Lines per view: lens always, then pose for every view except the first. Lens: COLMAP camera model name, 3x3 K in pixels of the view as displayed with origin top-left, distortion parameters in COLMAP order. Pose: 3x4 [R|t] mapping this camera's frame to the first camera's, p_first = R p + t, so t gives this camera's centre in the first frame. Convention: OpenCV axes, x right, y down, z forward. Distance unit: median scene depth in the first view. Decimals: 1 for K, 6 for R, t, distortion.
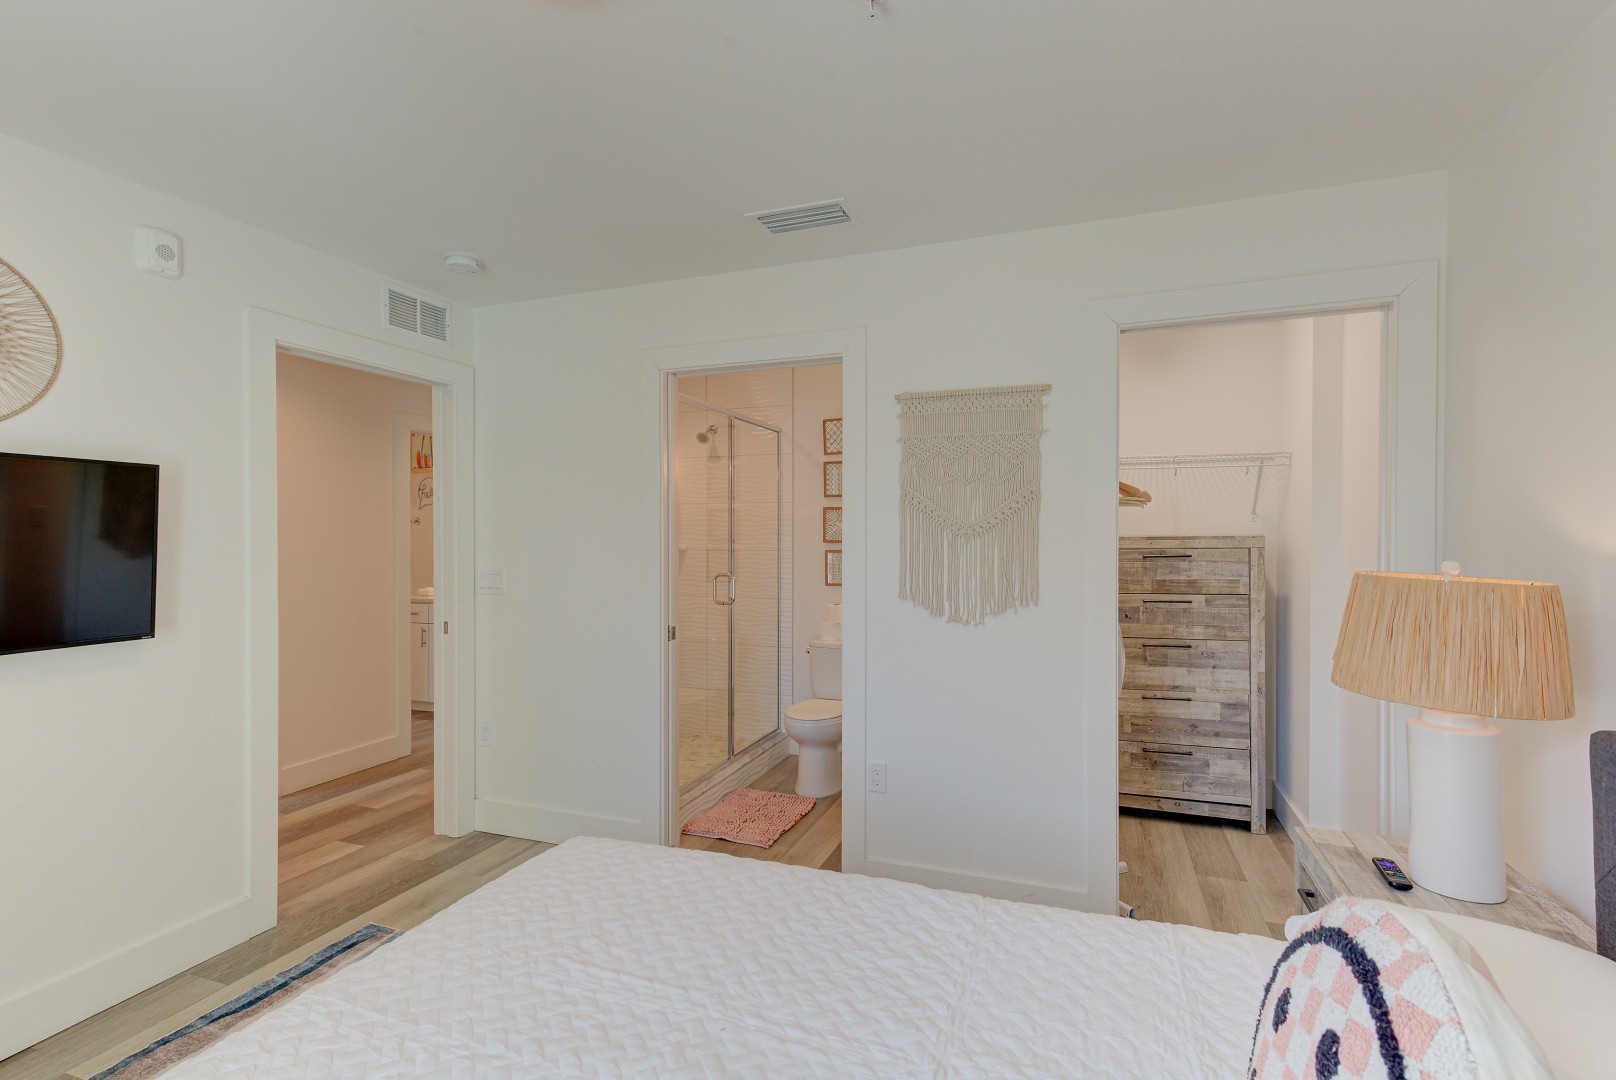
lens RADIAL K [[755.4, 0, 796.7], [0, 755.4, 538.7], [0, 0, 1]] dist [0.018110, -0.000100]
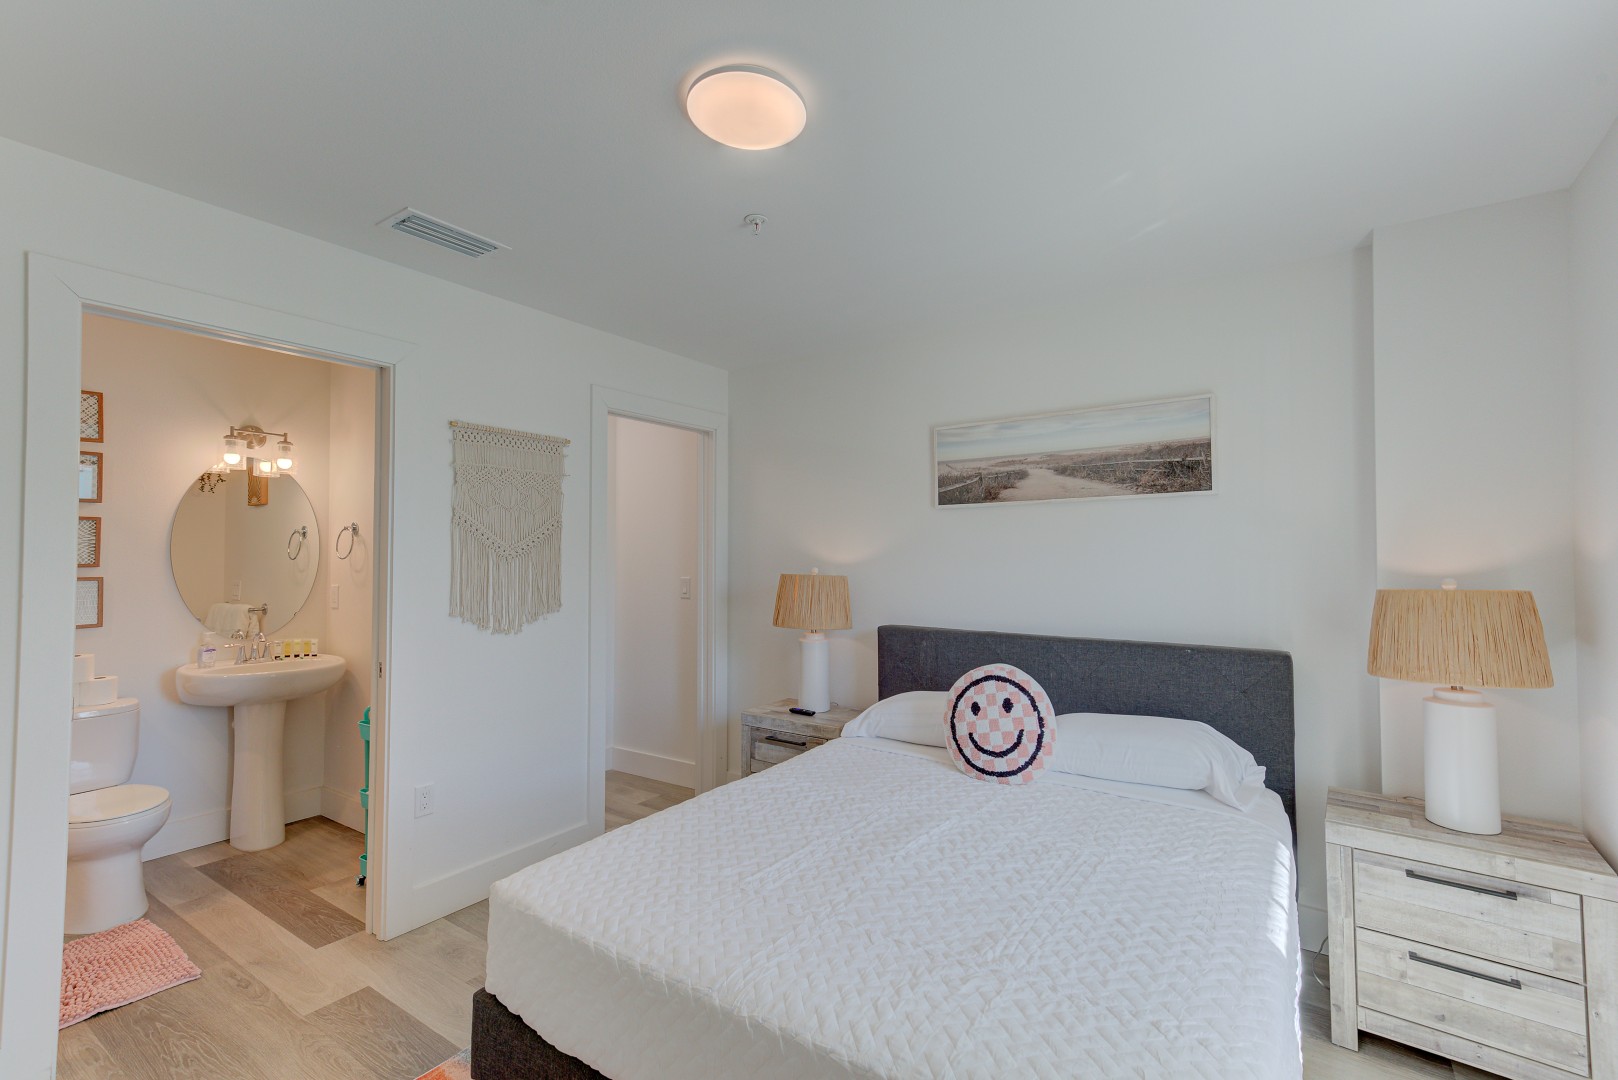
lens RADIAL K [[724.8, 0, 810.5], [0, 724.8, 538.6], [0, 0, 1]] dist [0.018414, 0.000376]
pose [[0.241725, 0.026528, 0.969982, -0.839475], [0.005271, 0.999576, -0.028651, 0.004039], [-0.970331, 0.012038, 0.241482, 0.327589]]
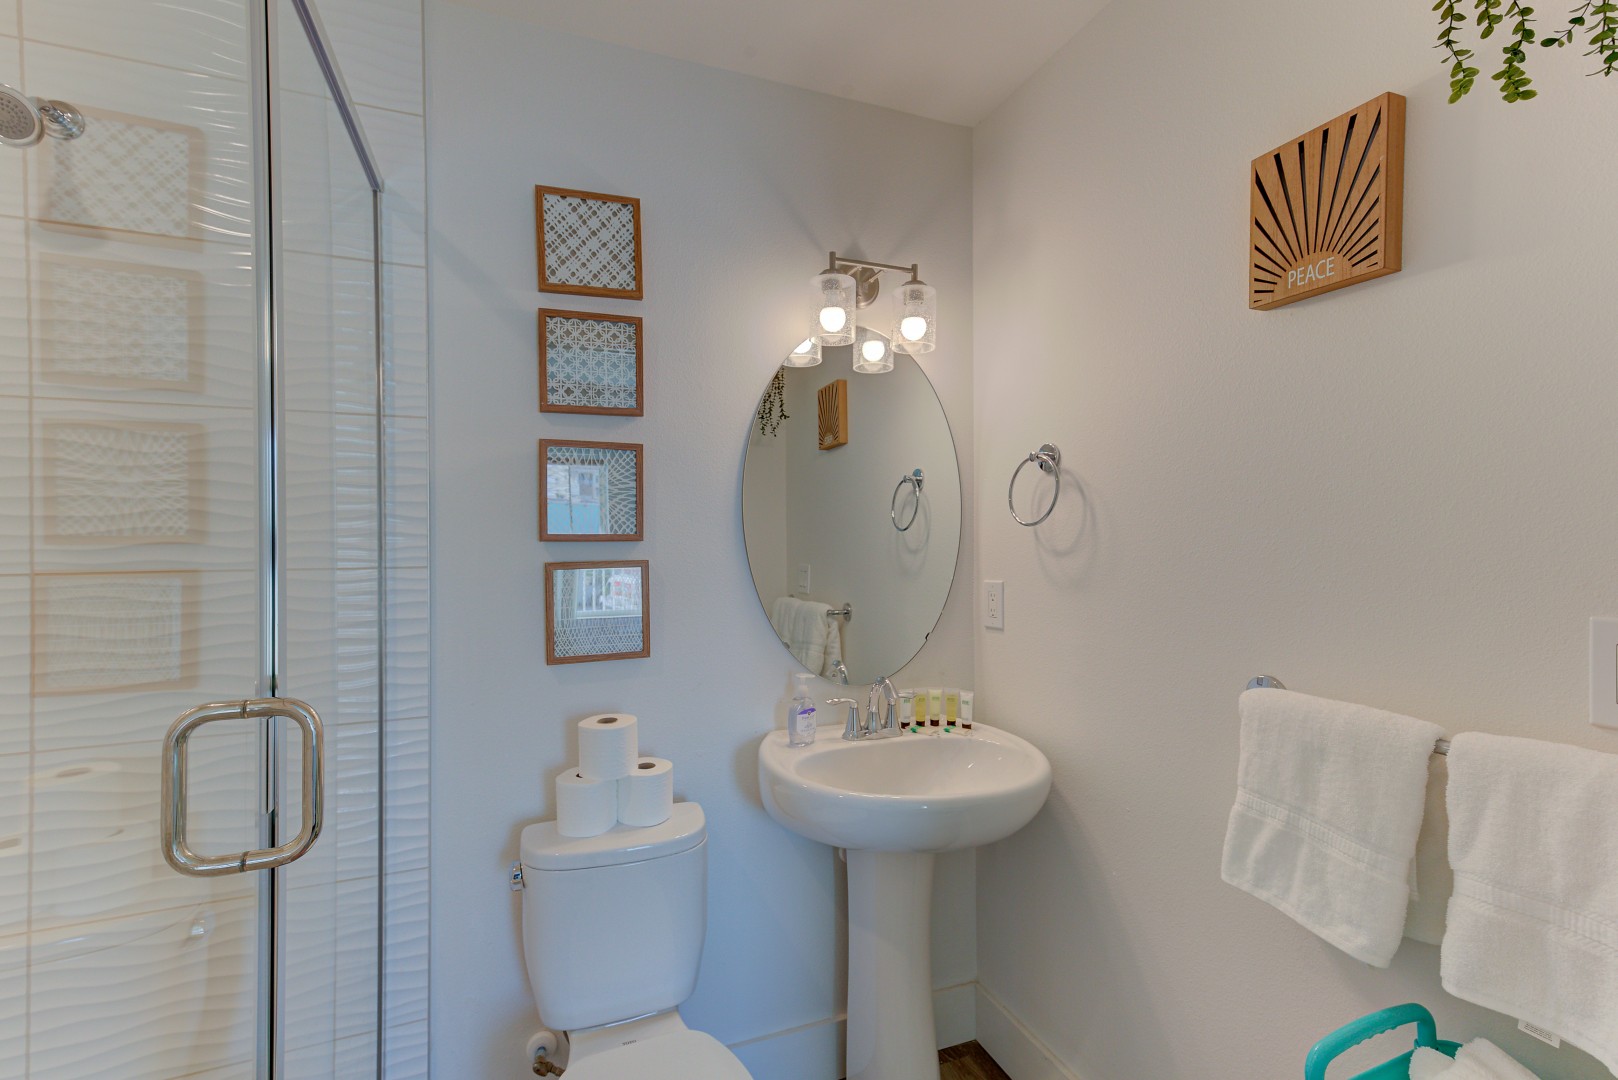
lens RADIAL K [[724.8, 0, 810.5], [0, 724.8, 538.6], [0, 0, 1]] dist [0.018414, 0.000376]
pose [[0.738702, -0.000550, 0.674031, -0.189184], [0.006749, 0.999956, -0.006581, 0.013646], [-0.673998, 0.009411, 0.738673, 1.302555]]
